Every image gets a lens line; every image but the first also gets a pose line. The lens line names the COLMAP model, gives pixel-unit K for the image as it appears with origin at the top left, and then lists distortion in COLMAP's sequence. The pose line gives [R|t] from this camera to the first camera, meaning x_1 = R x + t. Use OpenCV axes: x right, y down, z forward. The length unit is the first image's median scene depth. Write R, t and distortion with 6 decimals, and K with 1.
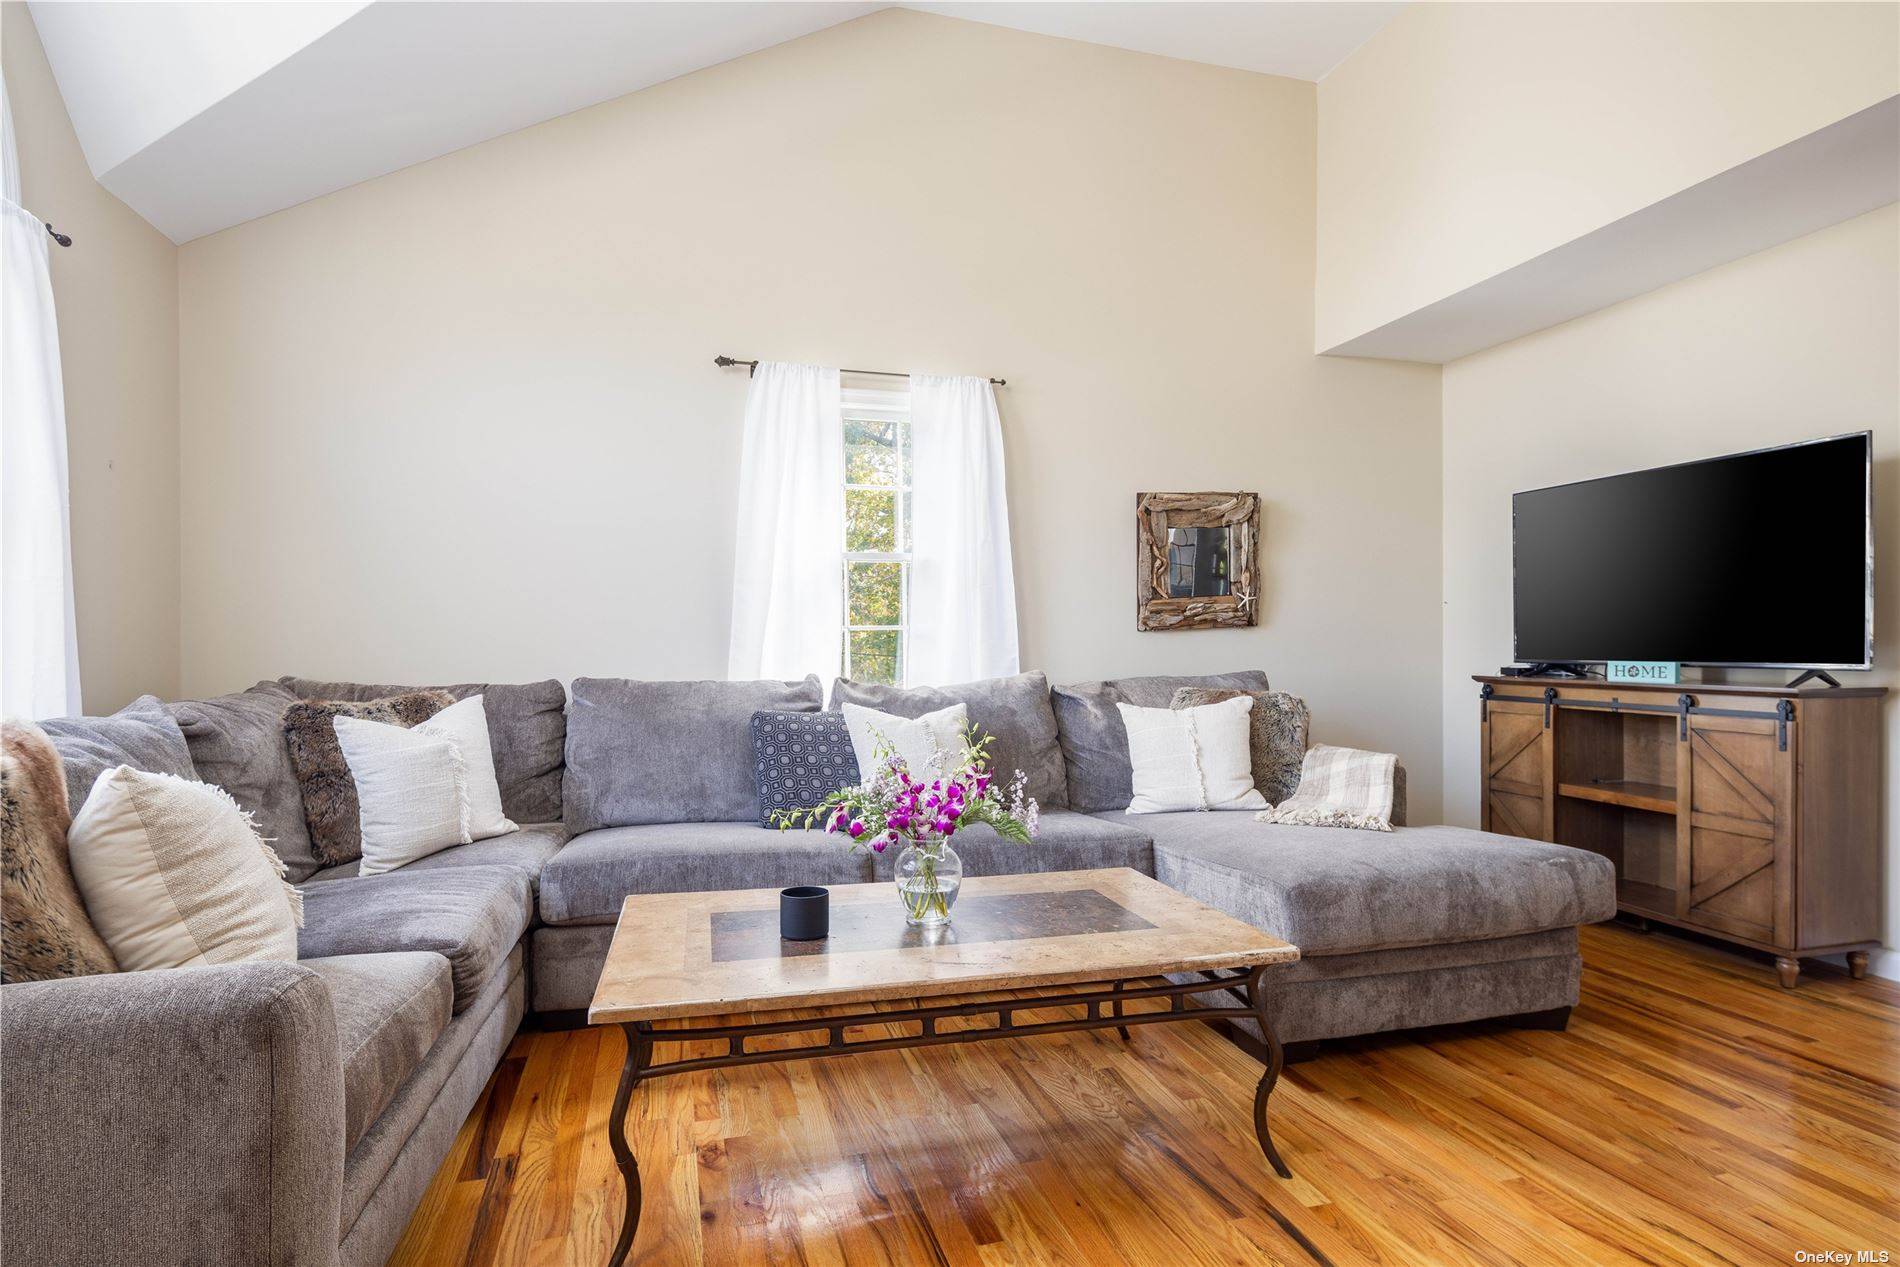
lens RADIAL K [[1002.8, 0, 950.0], [0, 1002.8, 633.5], [0, 0, 1]] dist [0.002476, -0.000156]
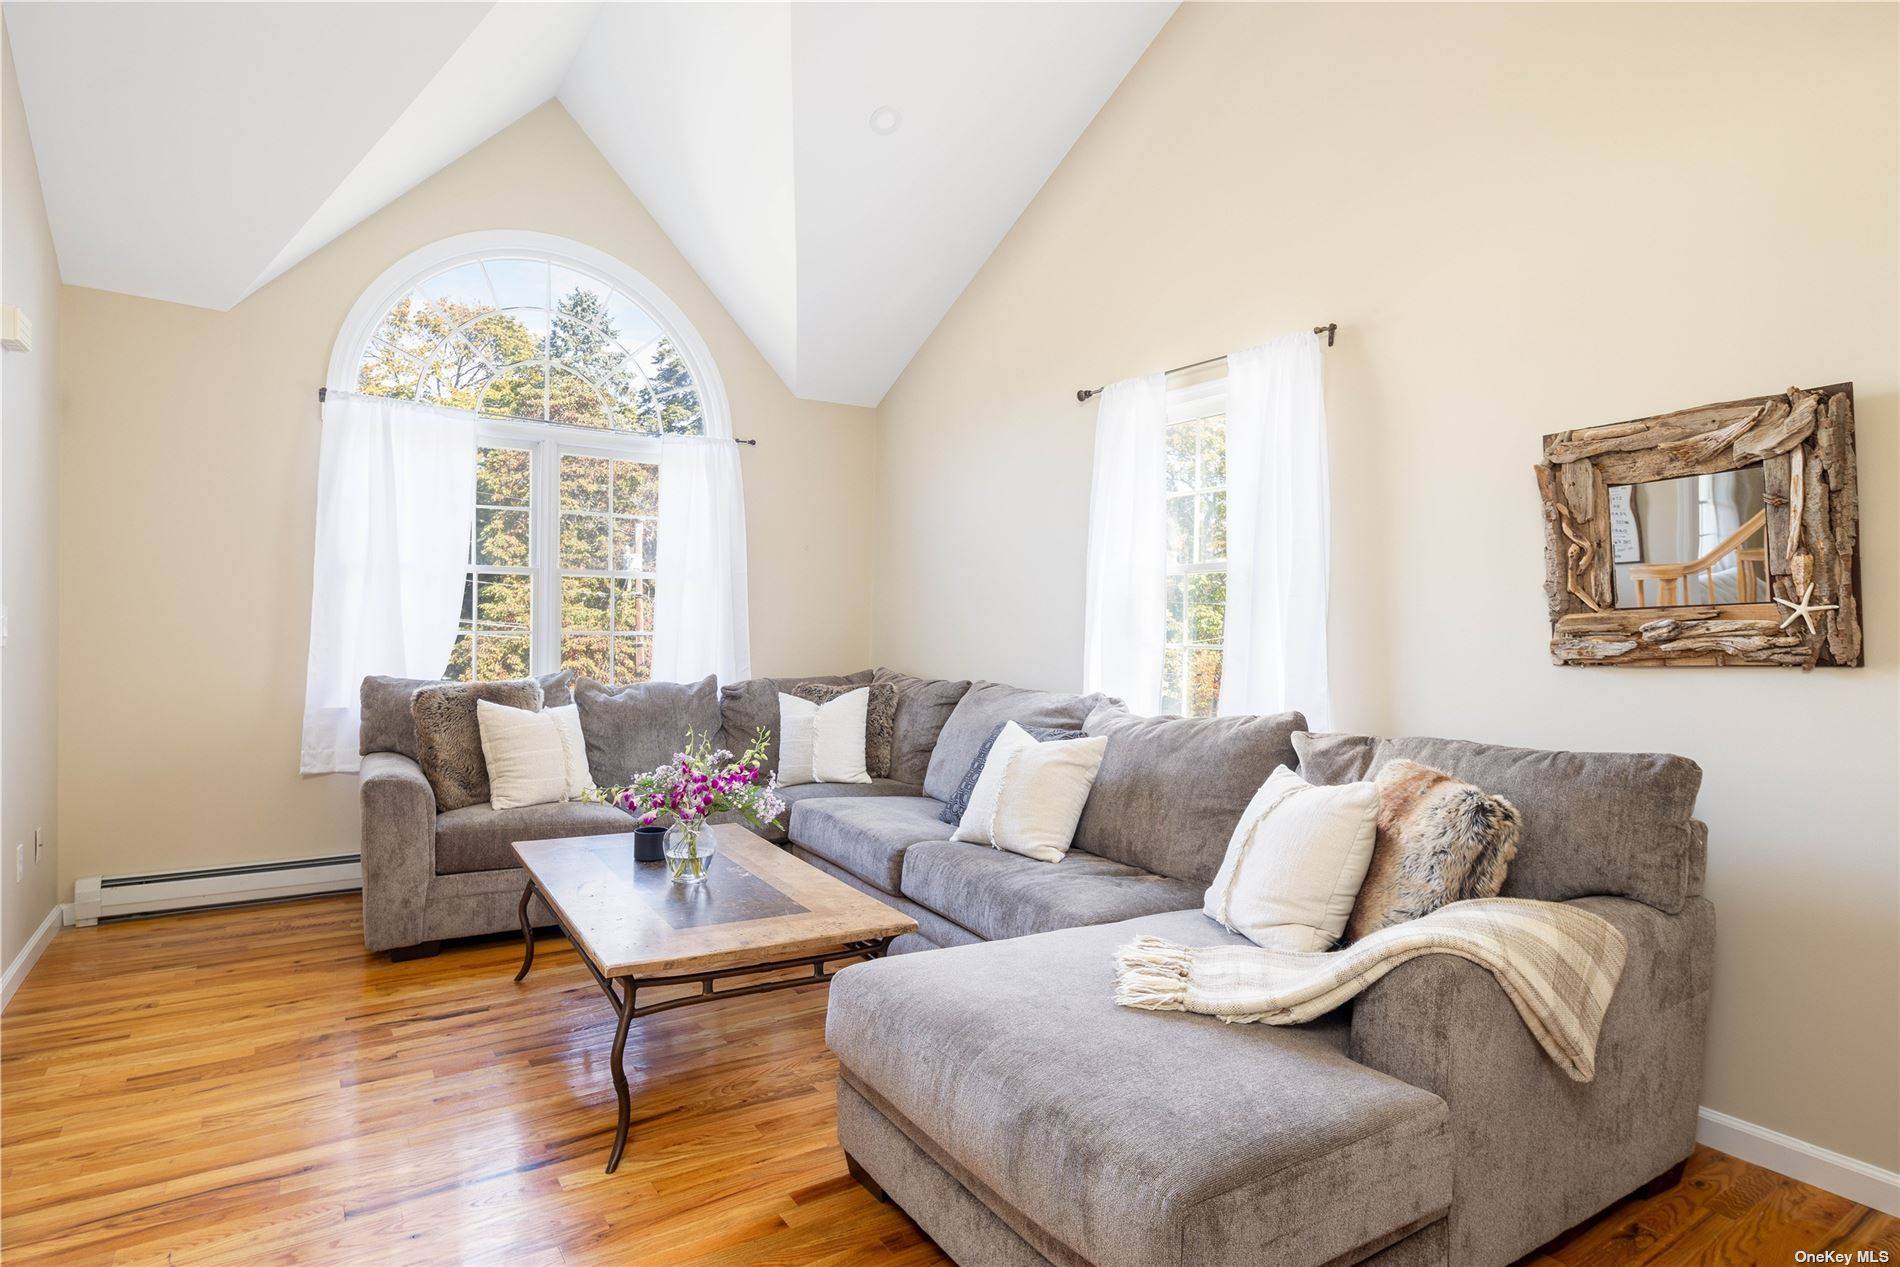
lens RADIAL K [[1002.8, 0, 950.0], [0, 1002.8, 633.5], [0, 0, 1]] dist [0.002476, -0.000156]
pose [[0.279837, 0.021372, -0.959810, 0.659080], [-0.000991, 0.999758, 0.021973, -0.033880], [0.960047, -0.005198, 0.279790, 0.479505]]
